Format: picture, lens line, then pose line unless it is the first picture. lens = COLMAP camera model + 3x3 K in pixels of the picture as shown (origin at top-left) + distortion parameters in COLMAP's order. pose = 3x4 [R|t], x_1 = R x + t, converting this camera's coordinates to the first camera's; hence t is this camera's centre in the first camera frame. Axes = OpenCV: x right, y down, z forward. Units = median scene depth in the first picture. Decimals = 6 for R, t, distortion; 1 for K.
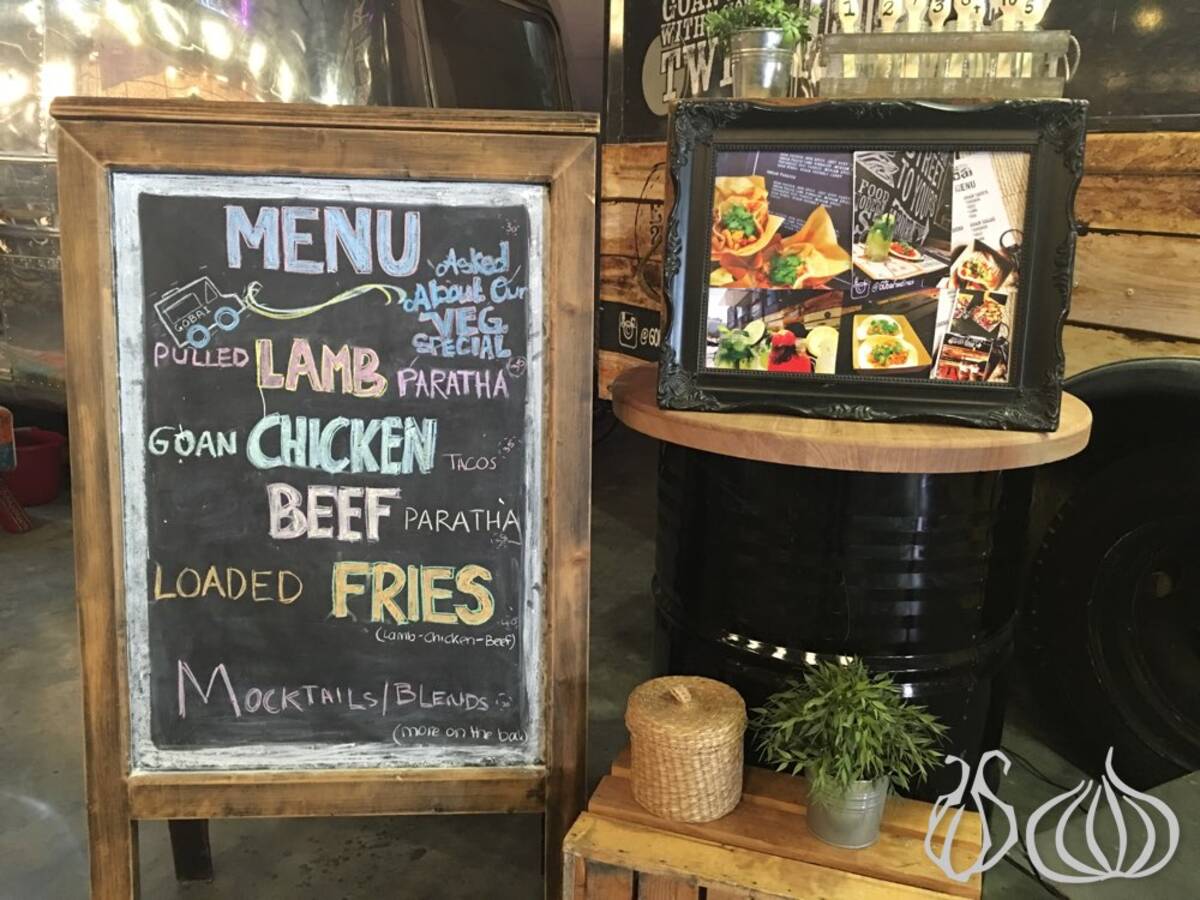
lens RADIAL K [[1027.2, 0, 598.8], [0, 1027.2, 441.1], [0, 0, 1]] dist [0.087421, -0.132040]
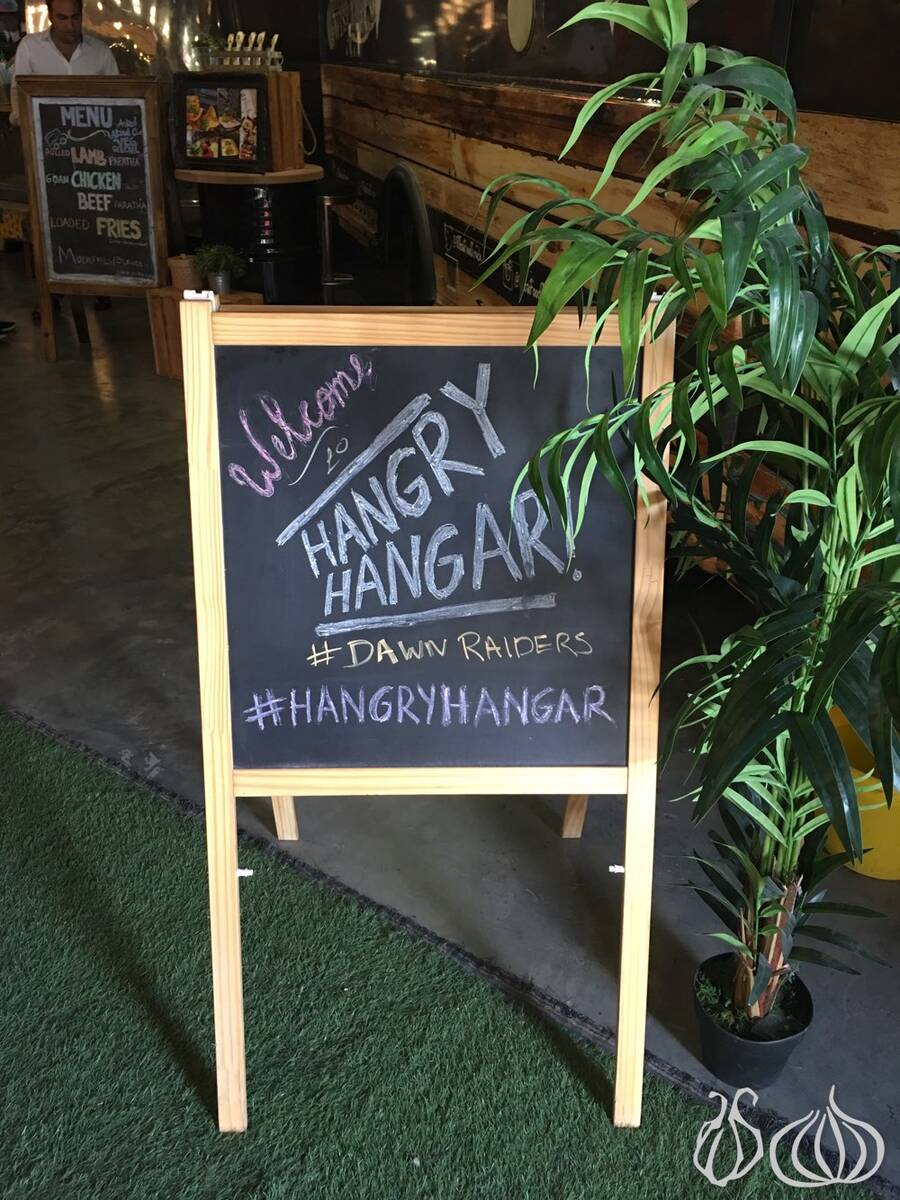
lens RADIAL K [[1027.2, 0, 450.0], [0, 1027.2, 600.0], [0, 0, 1]] dist [0.087421, -0.132040]
pose [[0.973256, 0.091368, -0.210771, 1.788103], [-0.039983, 0.970871, 0.236242, 0.501055], [0.226217, -0.221496, 0.948560, -2.378094]]
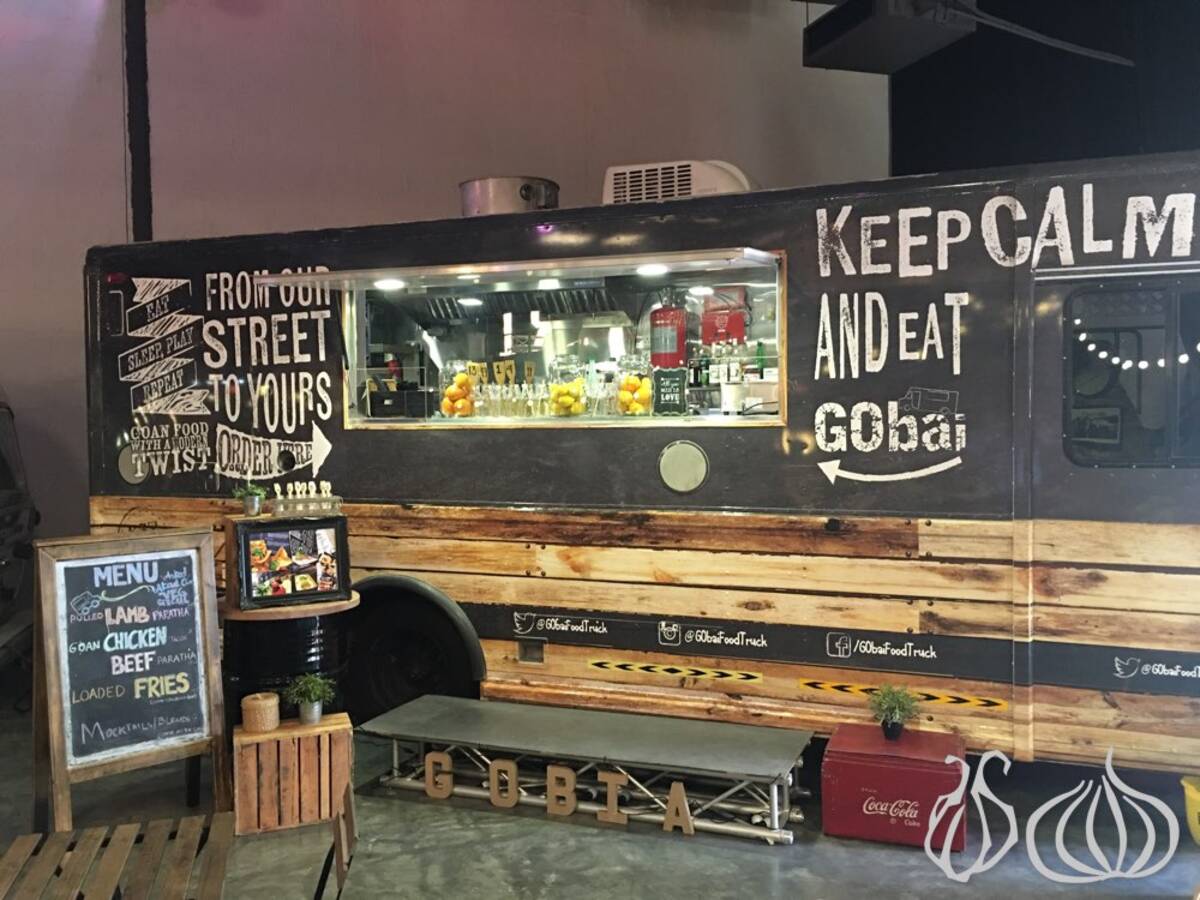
lens RADIAL K [[1027.2, 0, 598.8], [0, 1027.2, 441.1], [0, 0, 1]] dist [0.087421, -0.132040]
pose [[0.770638, -0.044883, 0.635691, -1.135268], [0.184055, 0.970683, -0.154591, 0.164047], [-0.610115, 0.236136, 0.756306, -2.330346]]
